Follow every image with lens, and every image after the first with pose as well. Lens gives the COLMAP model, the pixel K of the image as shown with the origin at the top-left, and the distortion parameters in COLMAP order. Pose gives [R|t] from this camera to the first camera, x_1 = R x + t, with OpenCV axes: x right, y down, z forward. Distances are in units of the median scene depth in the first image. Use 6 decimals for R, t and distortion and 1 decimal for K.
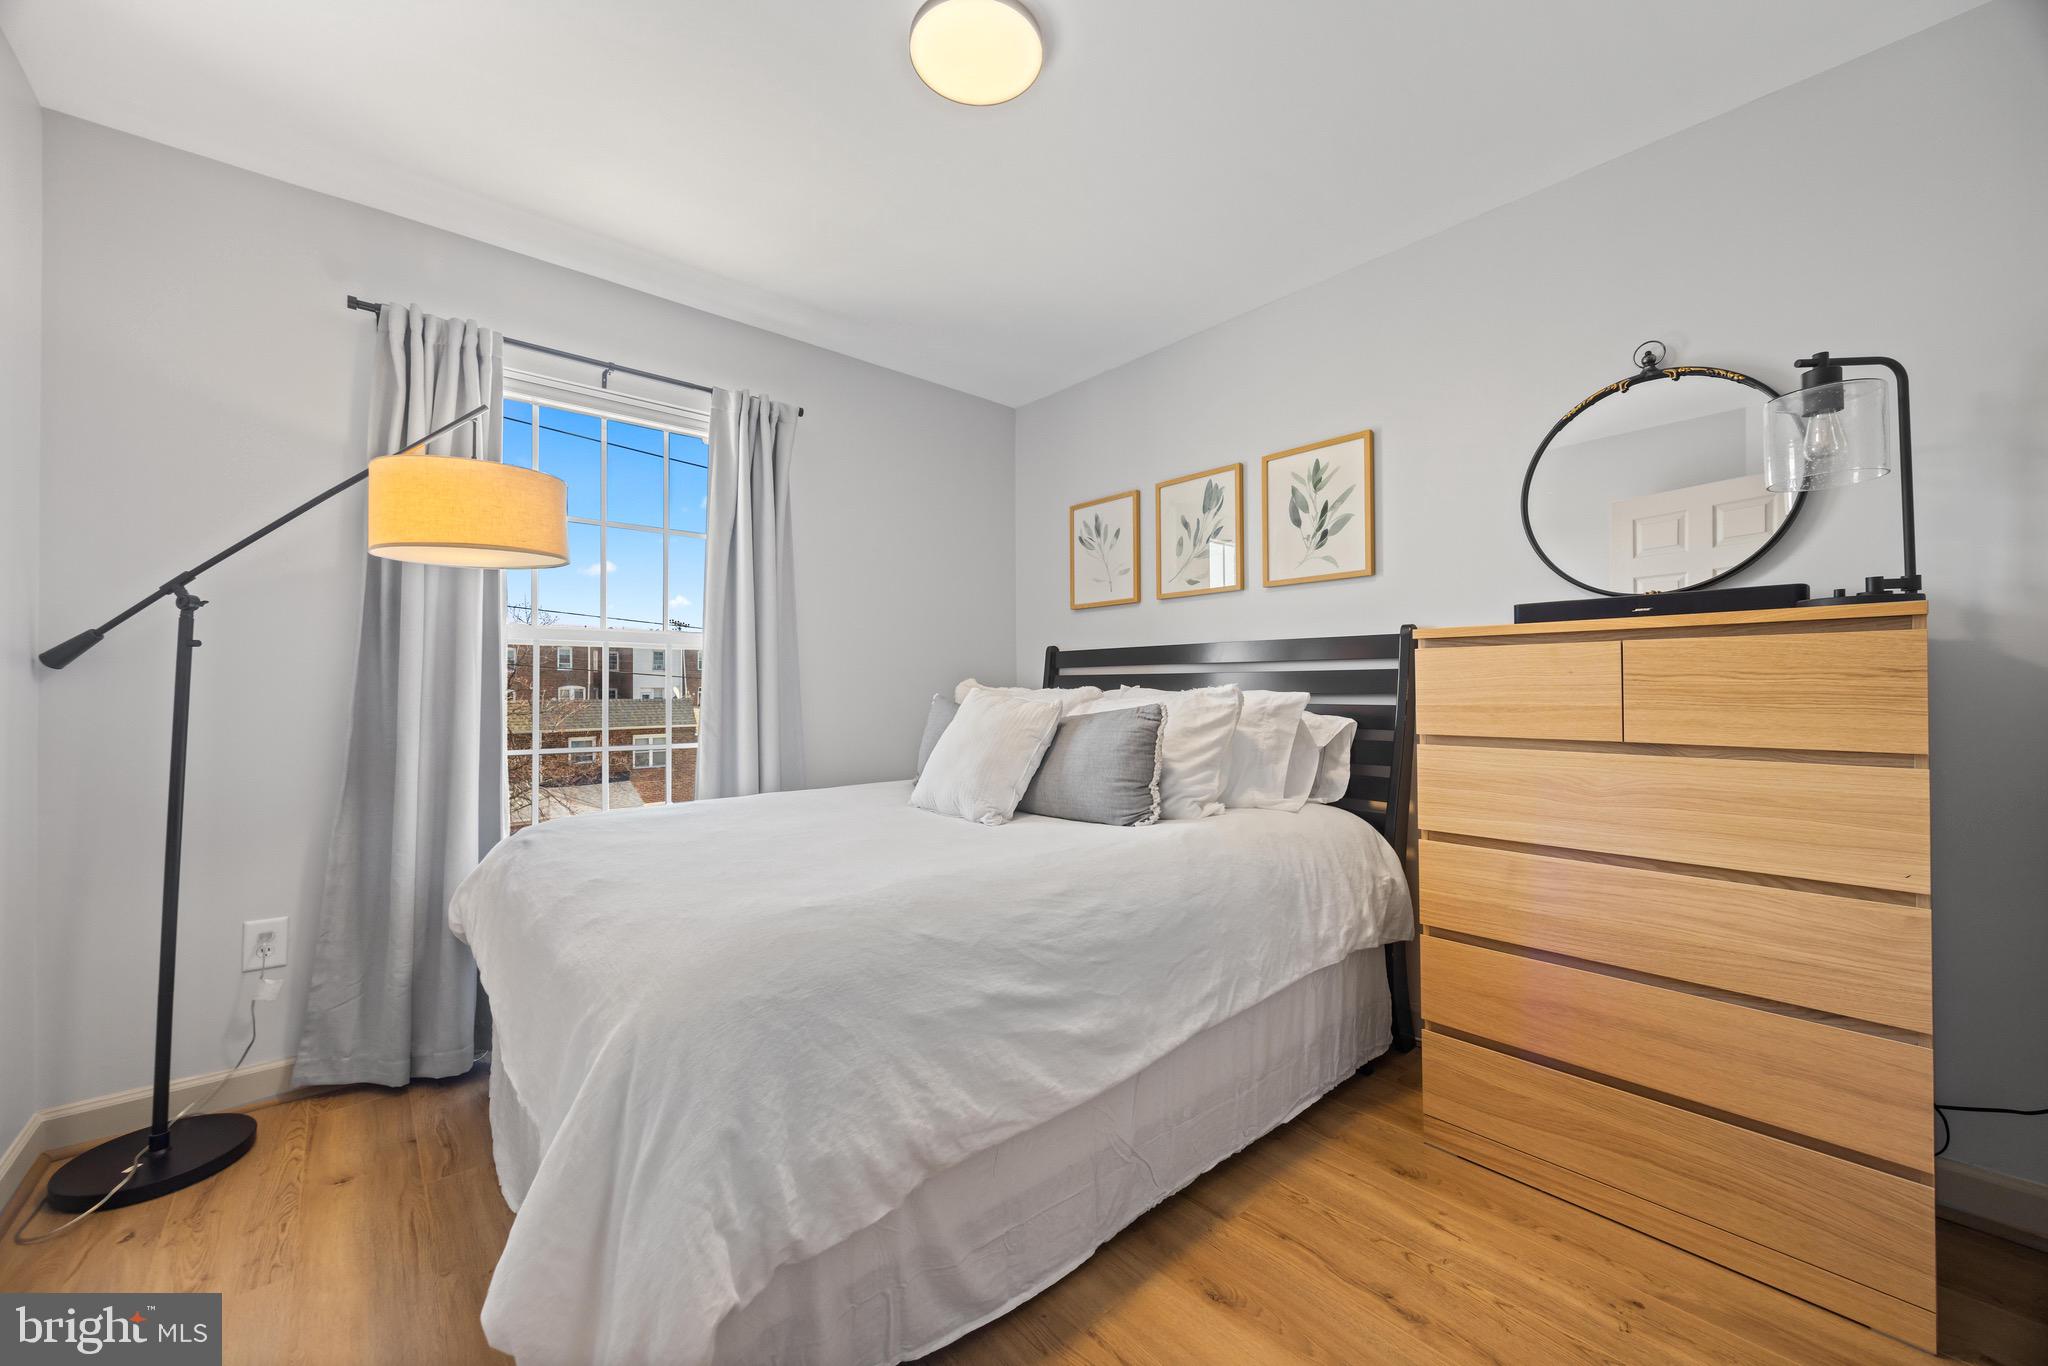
lens RADIAL K [[774.9, 0, 1024.0], [0, 774.9, 683.0], [0, 0, 1]] dist [-0.000479, 0.000230]
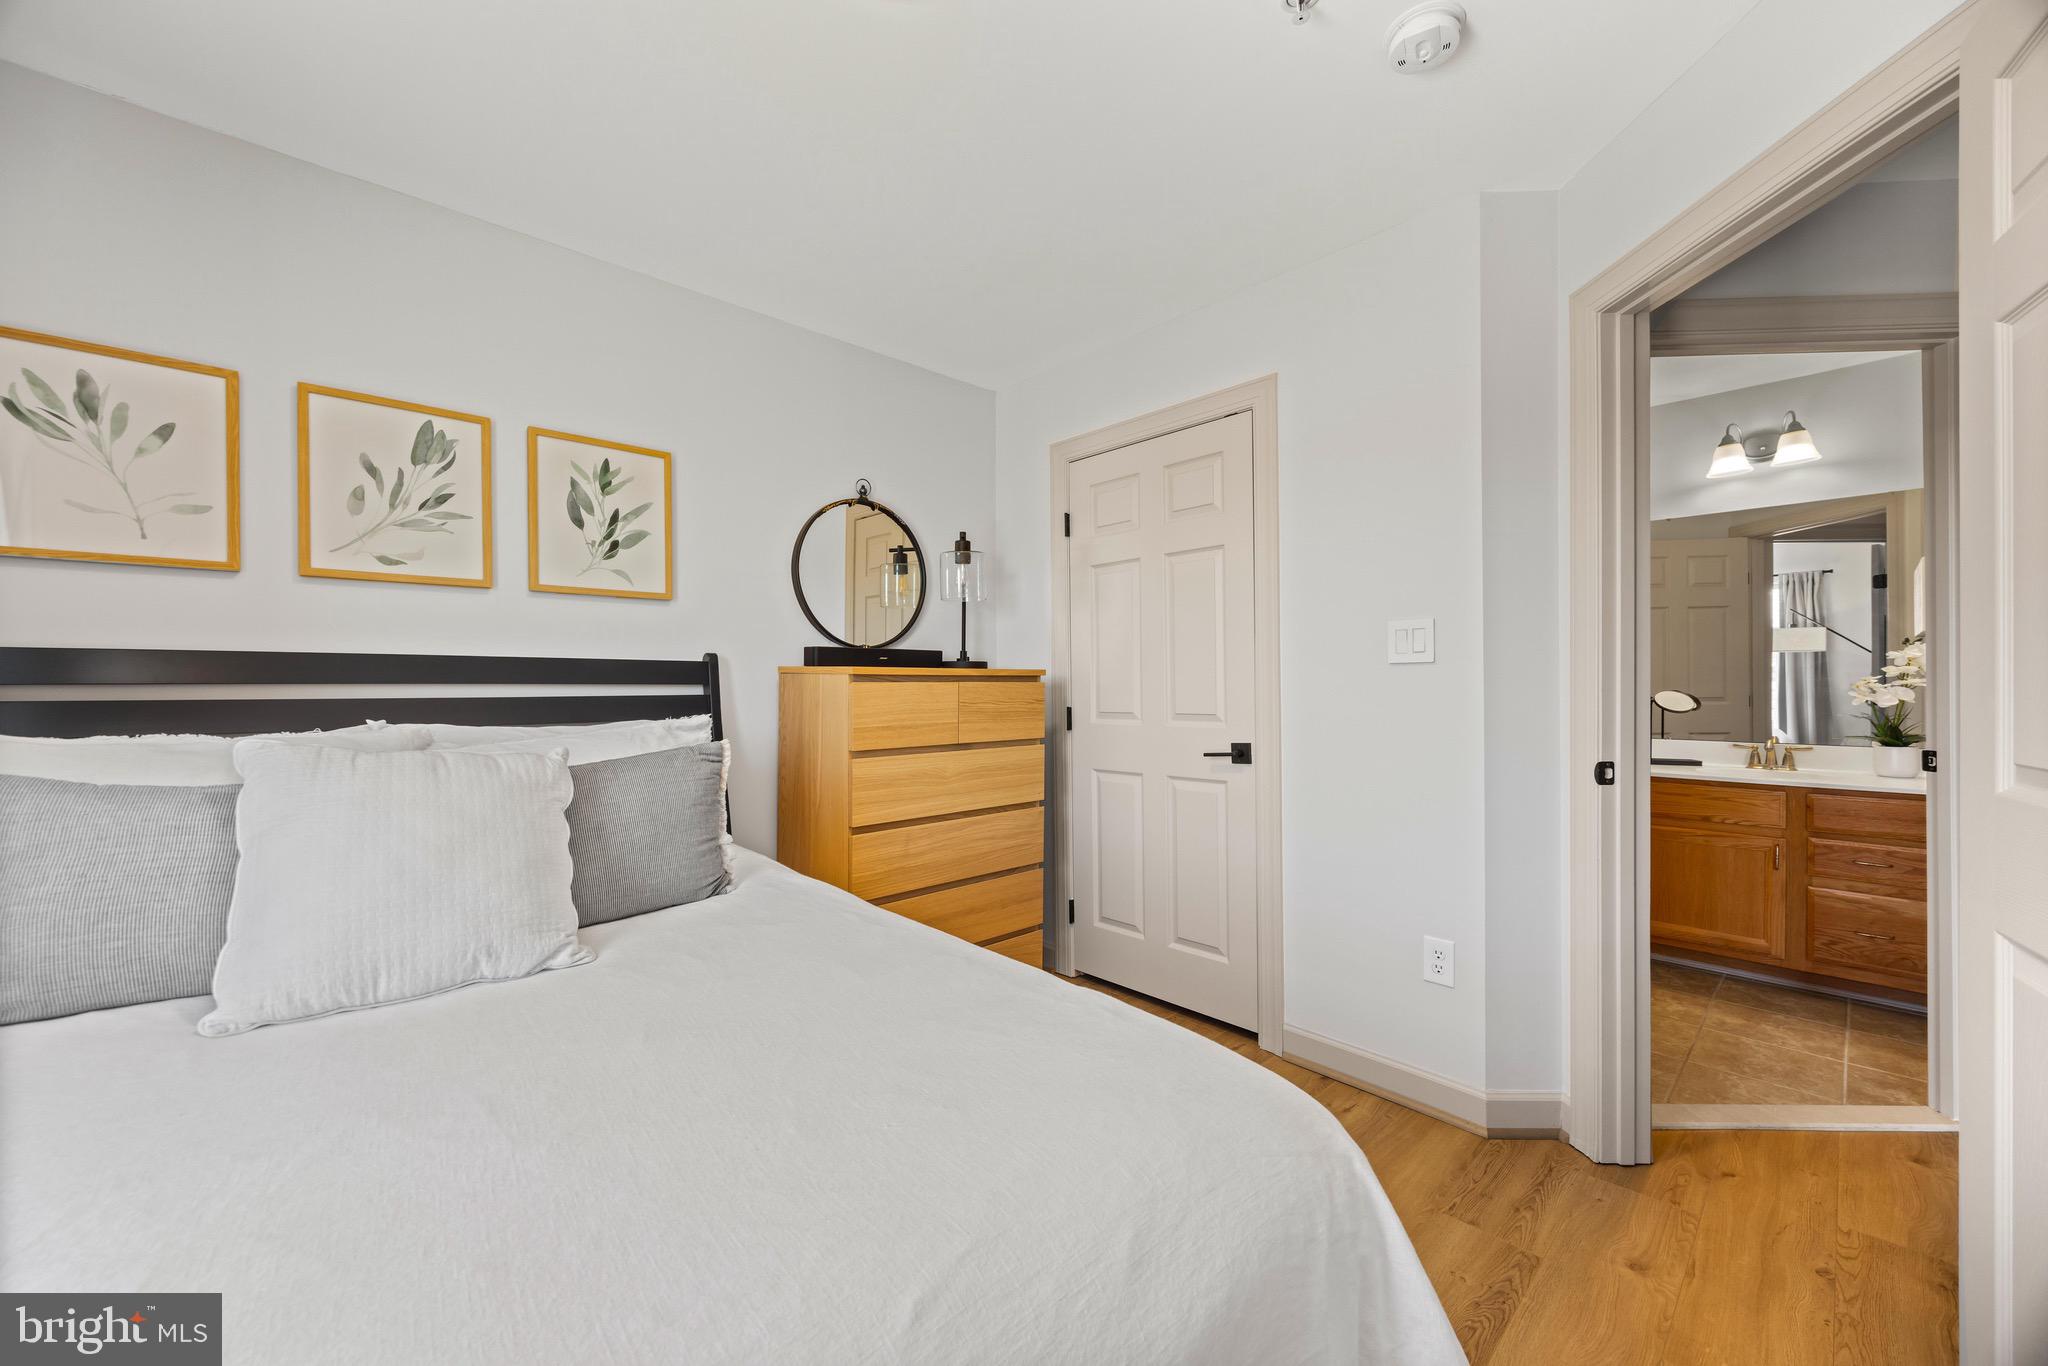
lens RADIAL K [[774.9, 0, 1024.0], [0, 774.9, 683.0], [0, 0, 1]] dist [-0.000479, 0.000230]
pose [[-0.033644, 0.005975, 0.999416, -0.531169], [-0.001111, 0.999981, -0.006016, -0.025828], [-0.999433, -0.001312, -0.033636, 0.550796]]
